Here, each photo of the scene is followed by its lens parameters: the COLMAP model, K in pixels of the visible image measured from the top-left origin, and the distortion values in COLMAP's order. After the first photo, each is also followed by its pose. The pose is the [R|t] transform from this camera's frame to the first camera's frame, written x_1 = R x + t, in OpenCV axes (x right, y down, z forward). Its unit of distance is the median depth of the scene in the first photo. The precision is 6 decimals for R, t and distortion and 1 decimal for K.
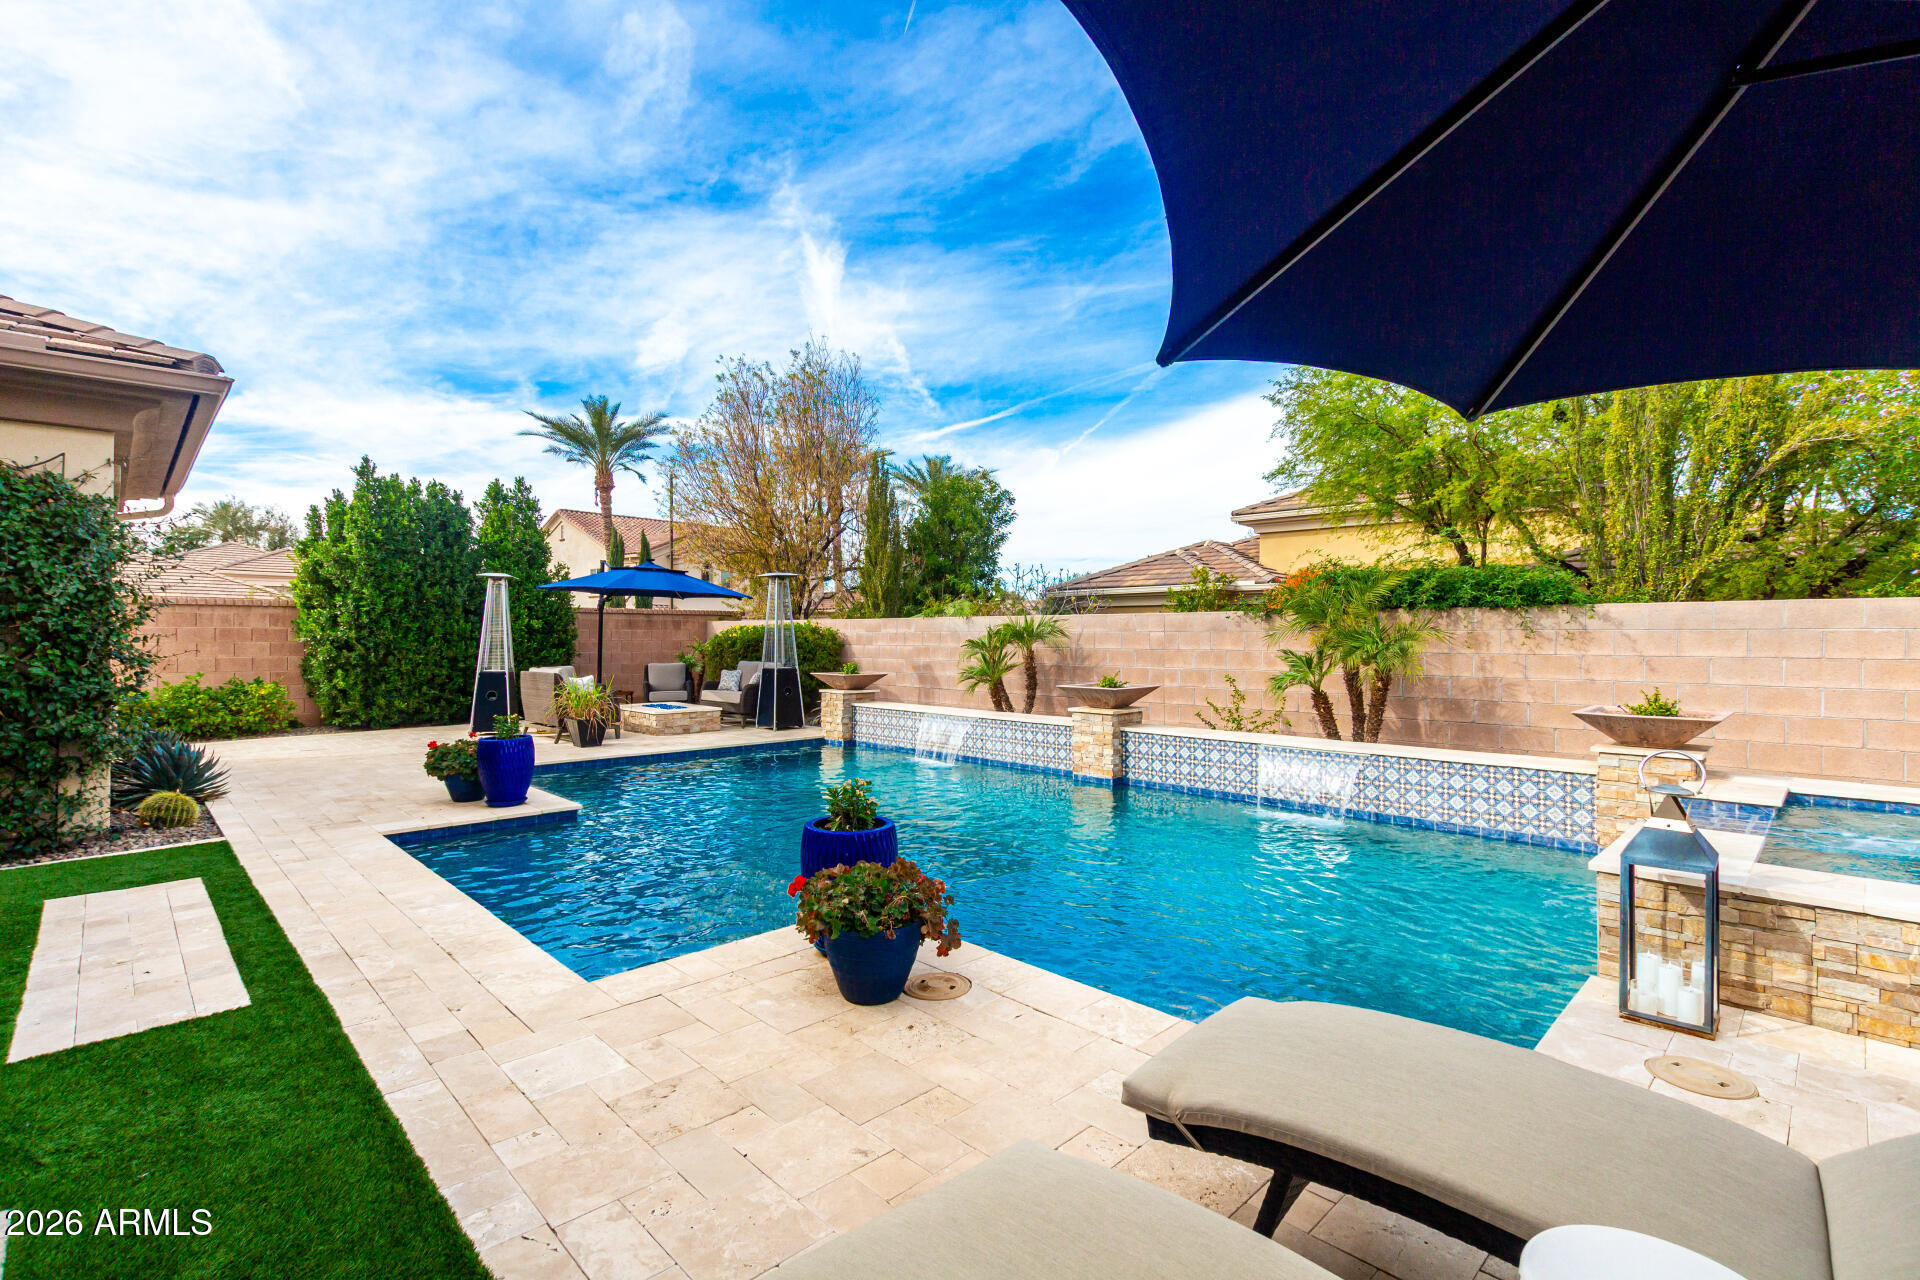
lens RADIAL K [[874.0, 0, 960.5], [0, 874.0, 637.2], [0, 0, 1]] dist [0.002358, -0.000851]
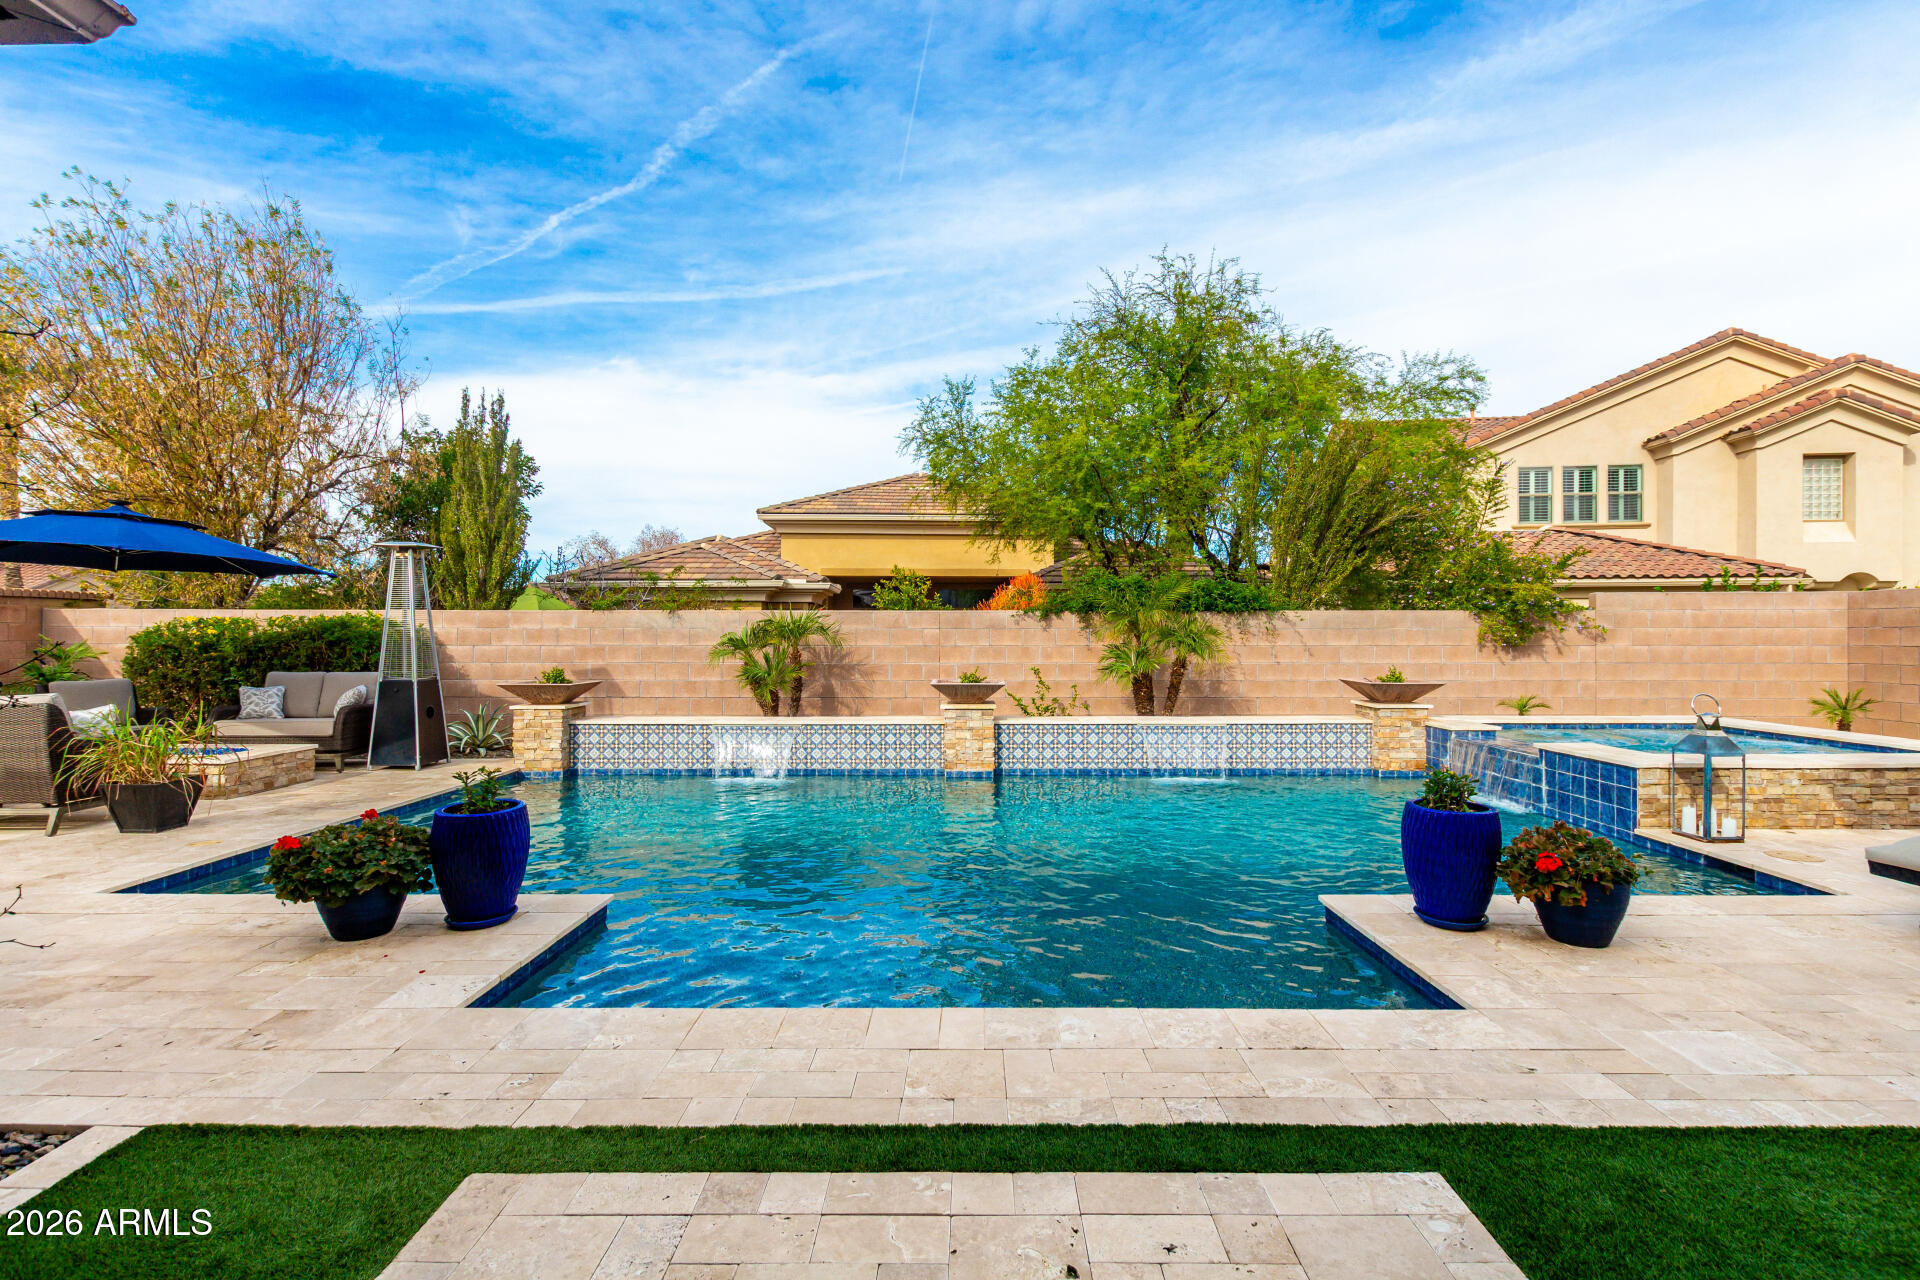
lens RADIAL K [[874.0, 0, 970.9], [0, 874.0, 631.3], [0, 0, 1]] dist [0.002358, -0.000851]
pose [[0.700692, 0.000321, 0.713464, -0.573208], [0.001665, 0.999996, -0.002085, -0.001146], [-0.713462, 0.002649, 0.700689, 0.289312]]
